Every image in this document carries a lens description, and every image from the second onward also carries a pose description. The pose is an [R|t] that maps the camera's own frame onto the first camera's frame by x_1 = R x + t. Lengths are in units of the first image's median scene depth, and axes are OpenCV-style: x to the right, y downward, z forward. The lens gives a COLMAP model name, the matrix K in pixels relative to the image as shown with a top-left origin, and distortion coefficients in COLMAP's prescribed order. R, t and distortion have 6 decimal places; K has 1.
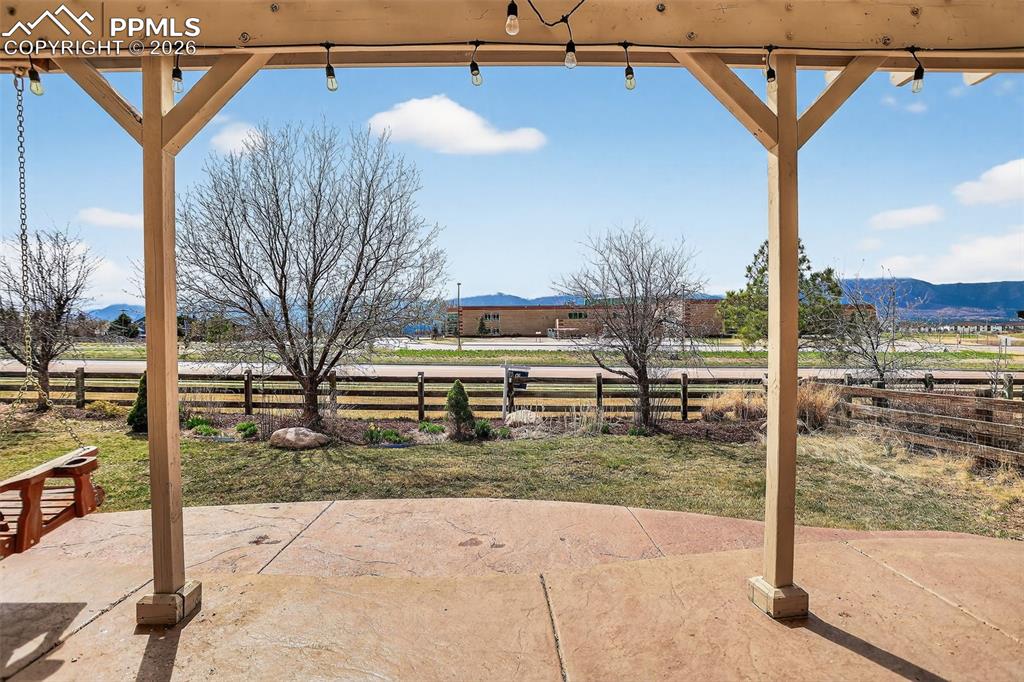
lens RADIAL K [[493.0, 0, 517.0], [0, 493.0, 344.0], [0, 0, 1]] dist [-0.028789, 0.009032]
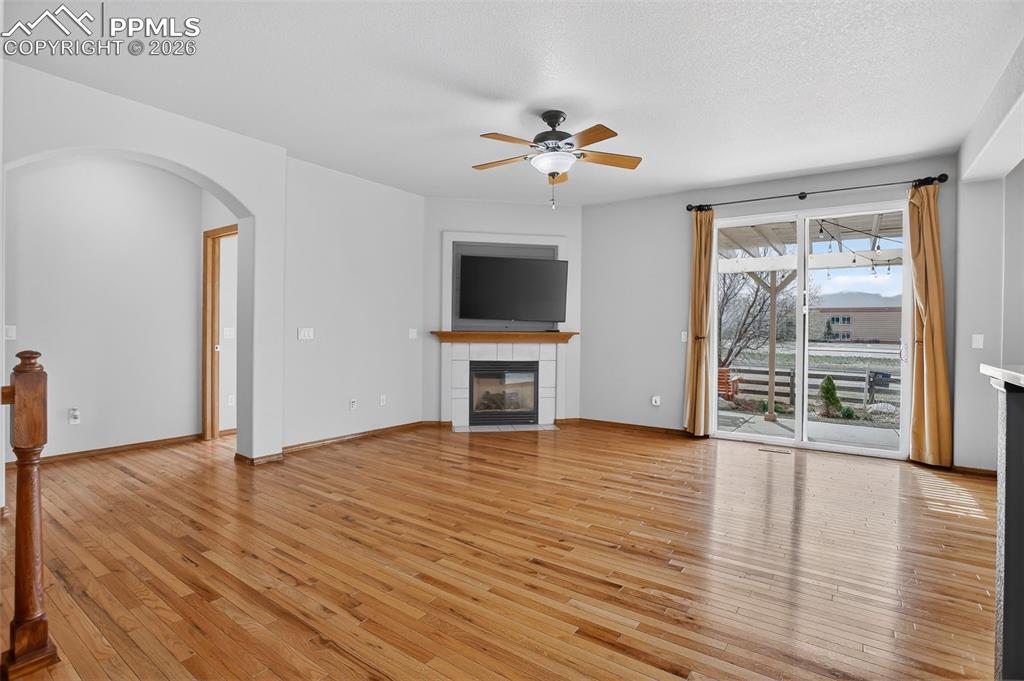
lens RADIAL K [[493.0, 0, 536.8], [0, 493.0, 336.3], [0, 0, 1]] dist [-0.028789, 0.009032]
pose [[0.823117, 0.019308, -0.567544, -0.012898], [-0.030241, 0.999494, -0.009856, 0.001880], [0.567066, 0.025276, 0.823284, -0.495887]]
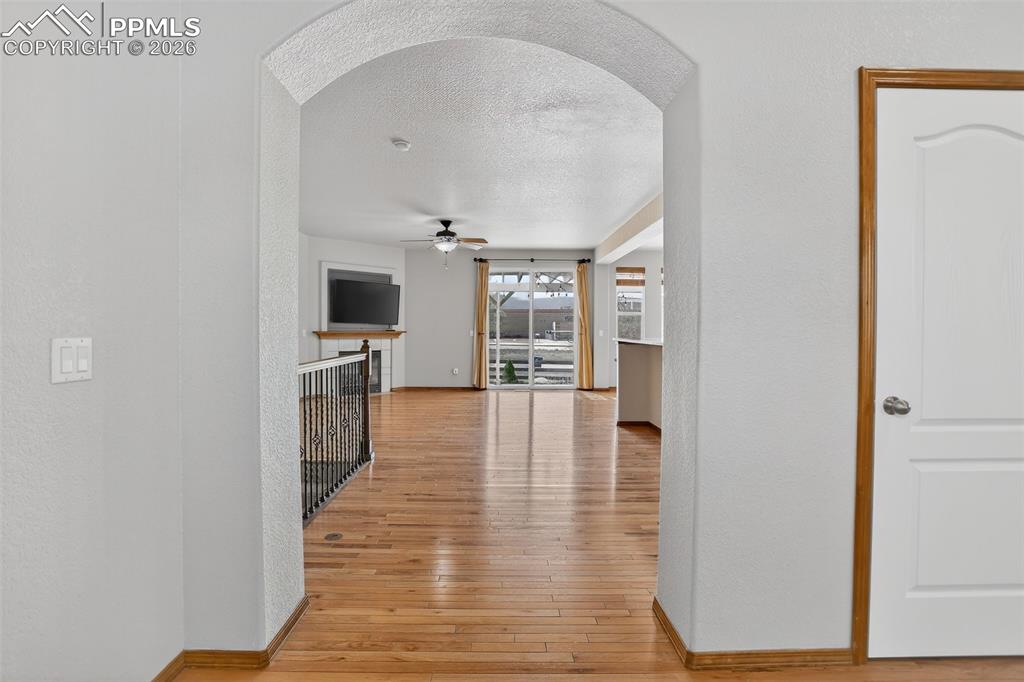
lens RADIAL K [[493.0, 0, 508.0], [0, 493.0, 341.5], [0, 0, 1]] dist [-0.028789, 0.009032]
pose [[0.999920, 0.007226, -0.010339, -0.085855], [-0.007306, 0.999943, -0.007725, 0.011853], [0.010282, 0.007800, 0.999917, -0.806295]]
